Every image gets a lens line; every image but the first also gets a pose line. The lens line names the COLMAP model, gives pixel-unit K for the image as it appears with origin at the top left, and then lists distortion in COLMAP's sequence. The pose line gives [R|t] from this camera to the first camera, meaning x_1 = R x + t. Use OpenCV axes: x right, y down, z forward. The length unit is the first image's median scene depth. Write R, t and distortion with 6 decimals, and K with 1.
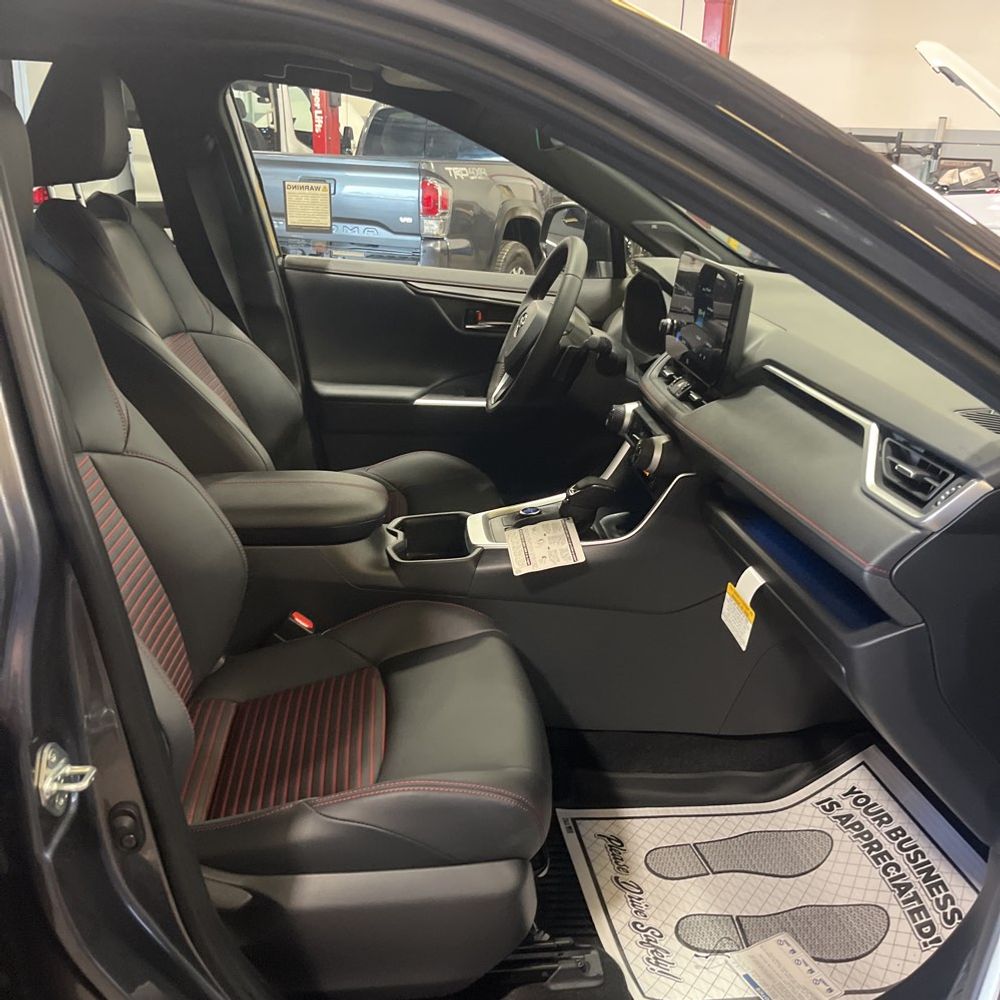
lens RADIAL K [[1016.1, 0, 495.0], [0, 1016.1, 500.9], [0, 0, 1]] dist [0.039497, -0.039597]
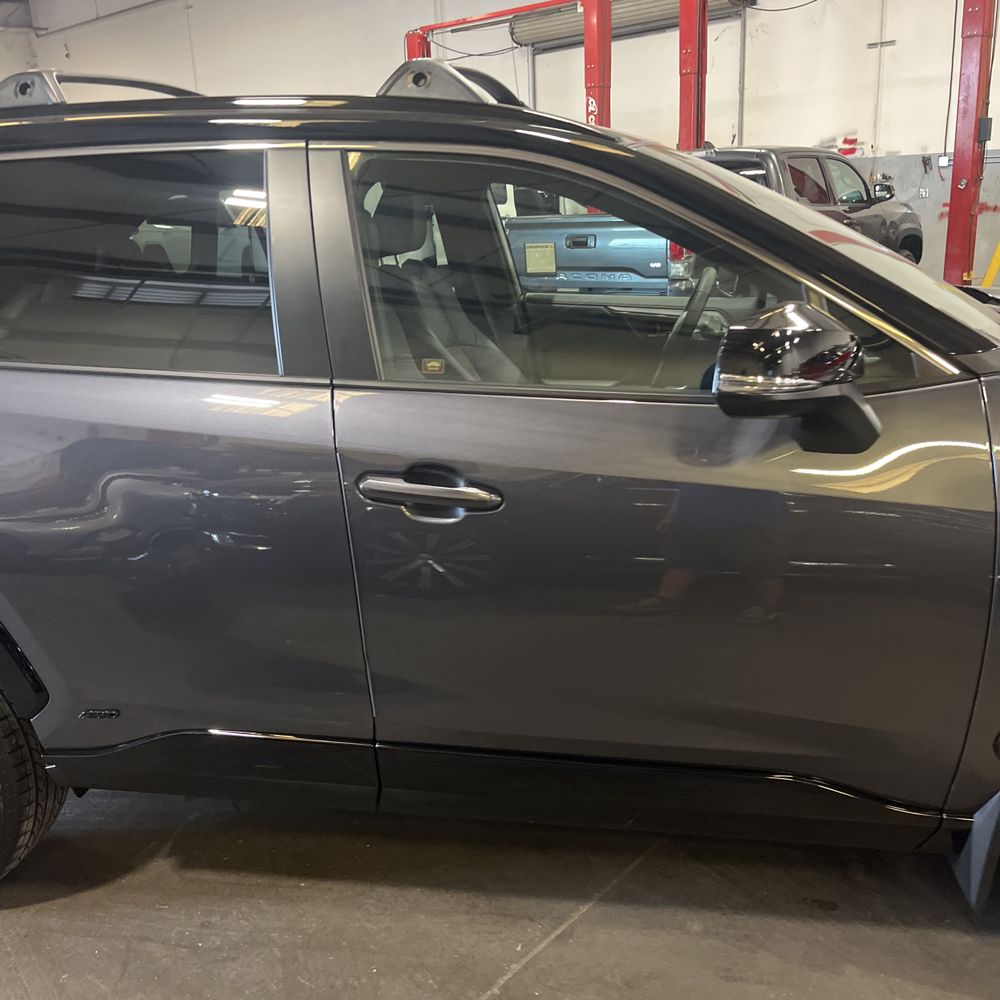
lens RADIAL K [[1016.1, 0, 495.0], [0, 1016.1, 500.9], [0, 0, 1]] dist [0.039497, -0.039597]
pose [[0.961433, -0.000237, -0.275041, 0.055790], [-0.012327, 0.998958, -0.043948, 0.044070], [0.274764, 0.045644, 0.960428, -0.145757]]
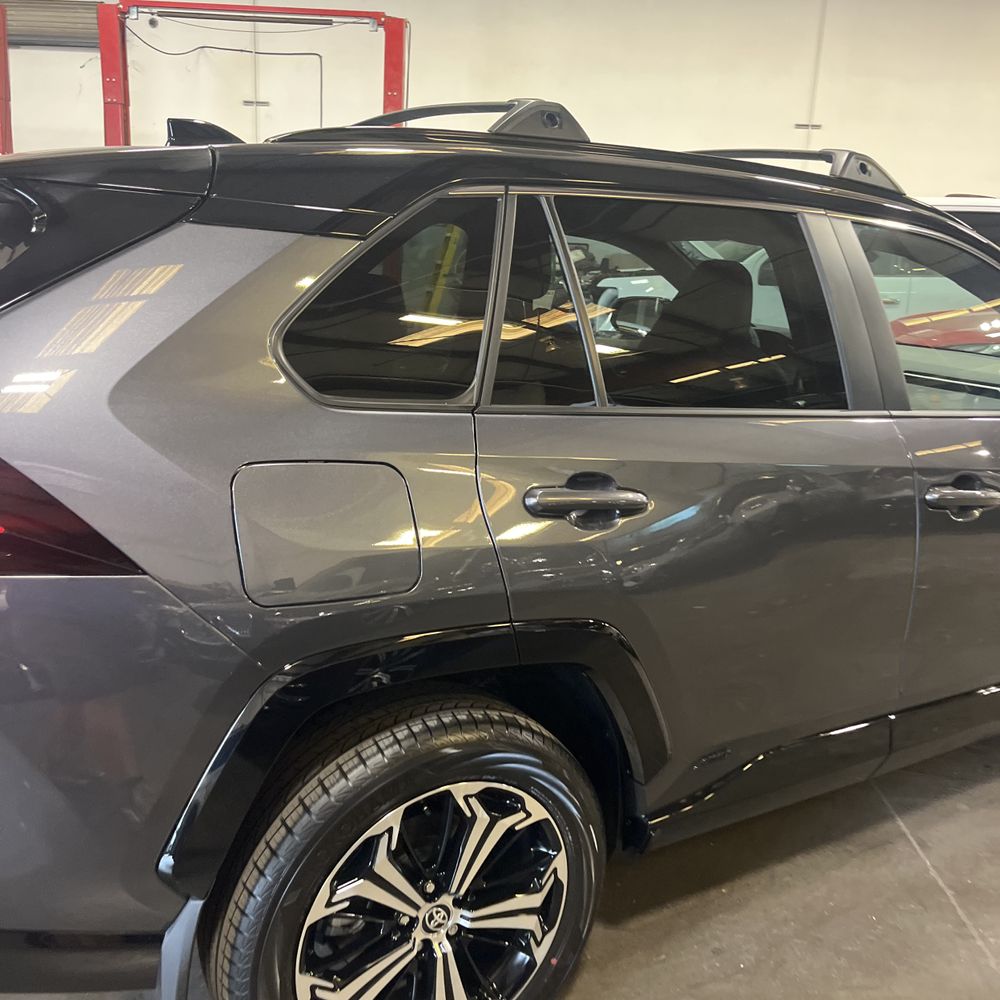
lens RADIAL K [[1016.1, 0, 495.0], [0, 1016.1, 500.9], [0, 0, 1]] dist [0.039497, -0.039597]
pose [[0.896495, -0.109347, 0.429349, -0.335163], [0.136502, 0.990095, -0.032863, 0.021385], [-0.421502, 0.088069, 0.902541, -0.131853]]
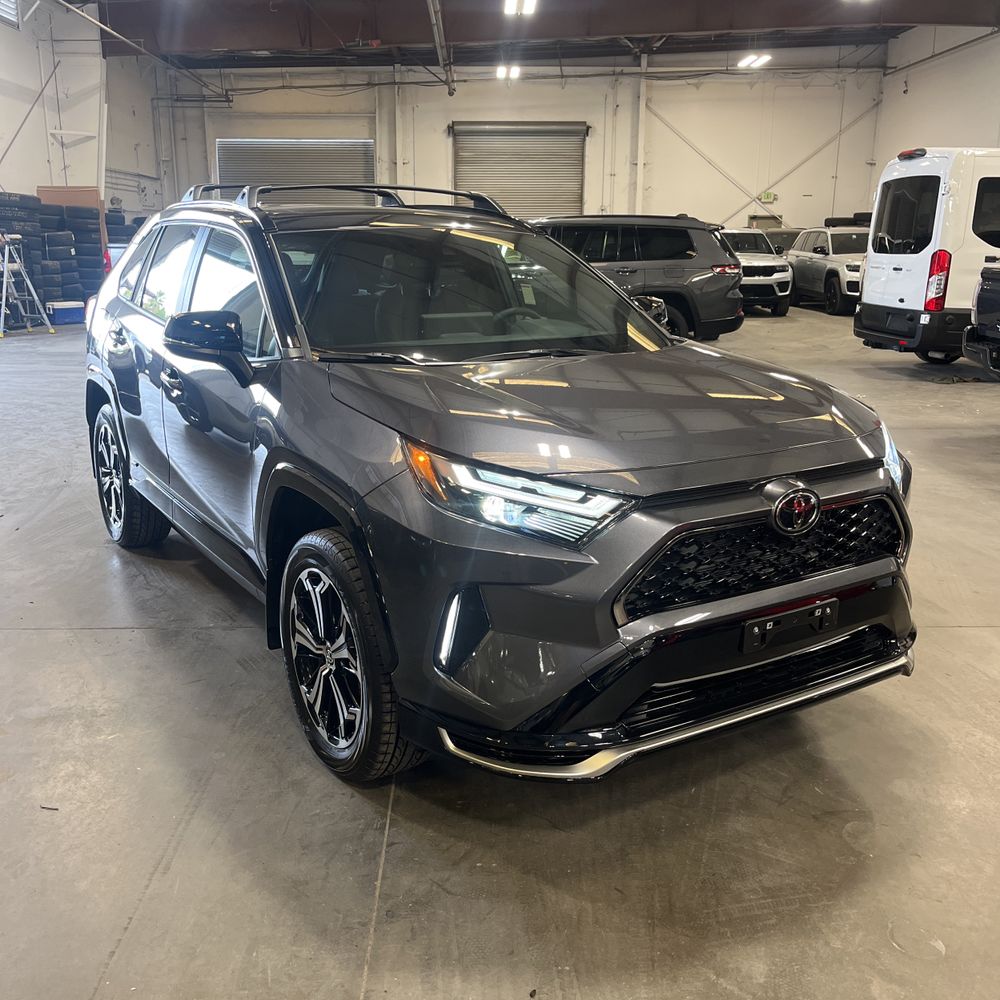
lens RADIAL K [[1016.1, 0, 495.0], [0, 1016.1, 500.9], [0, 0, 1]] dist [0.039497, -0.039597]
pose [[0.457929, 0.190873, -0.868256, 0.607184], [-0.282511, 0.957294, 0.061447, 0.006095], [0.842905, 0.217154, 0.492297, -0.010550]]
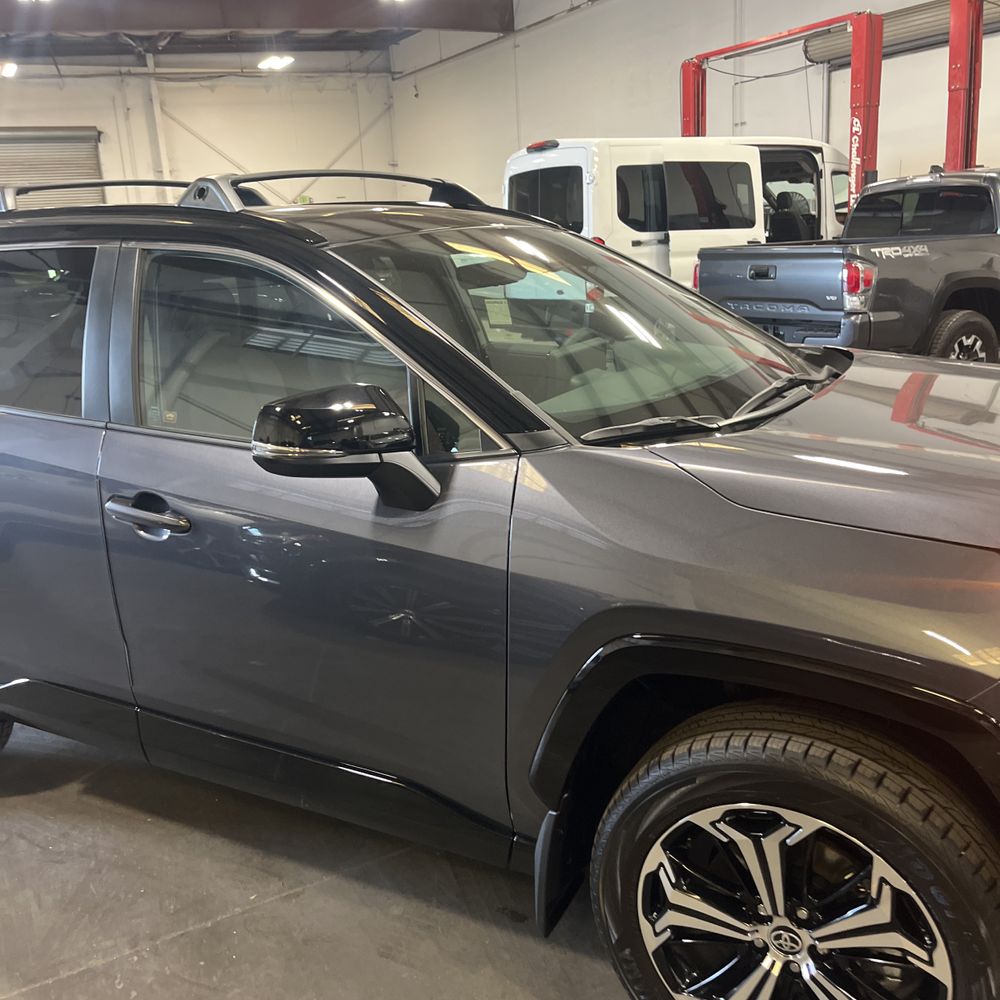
lens RADIAL K [[1025.6, 0, 493.0], [0, 1025.6, 475.1], [0, 0, 1]] dist [0.018213, 0.003607]
pose [[0.817455, 0.050810, -0.573747, 0.268927], [-0.104429, 0.992667, -0.060879, 0.025244], [0.566447, 0.109682, 0.816767, -0.112858]]
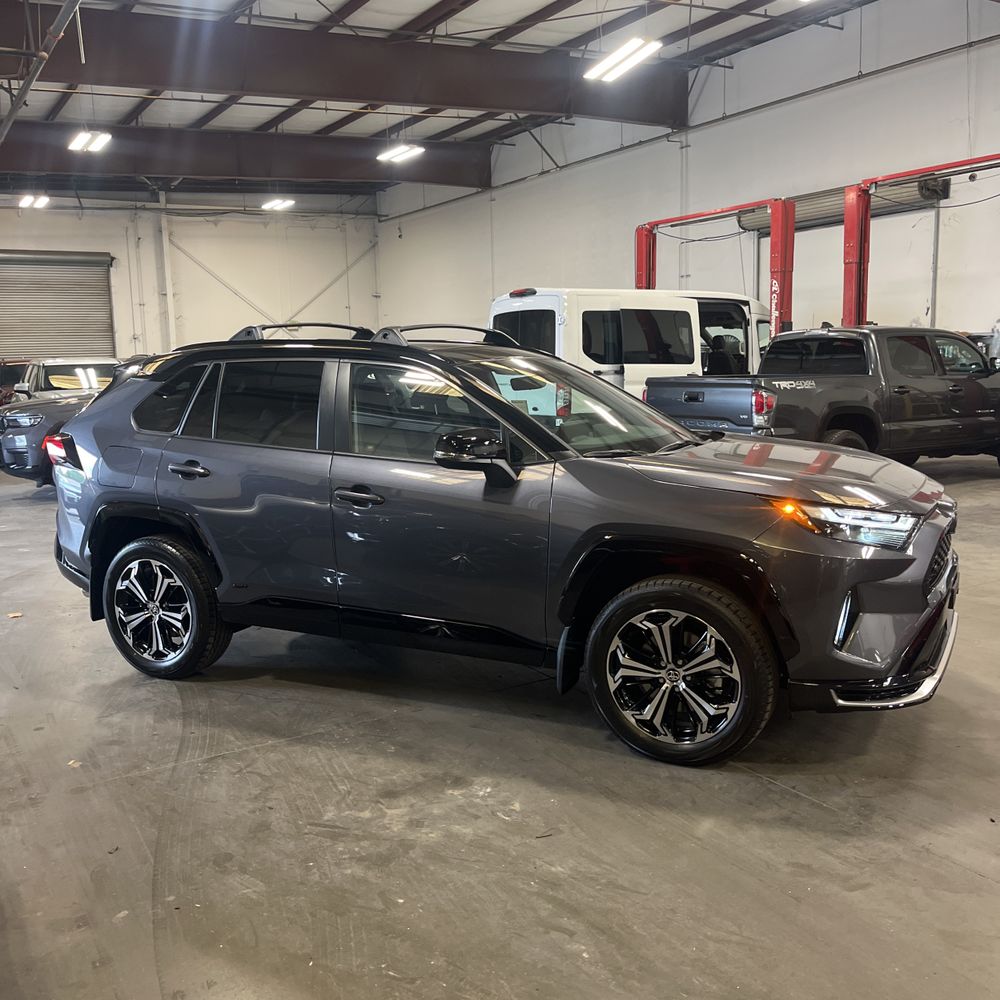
lens RADIAL K [[1016.1, 0, 495.0], [0, 1016.1, 500.9], [0, 0, 1]] dist [0.039497, -0.039597]
pose [[0.842224, 0.020572, -0.538735, 0.418960], [-0.126010, 0.979105, -0.159608, 0.132753], [0.524194, 0.202312, 0.827218, -0.413432]]
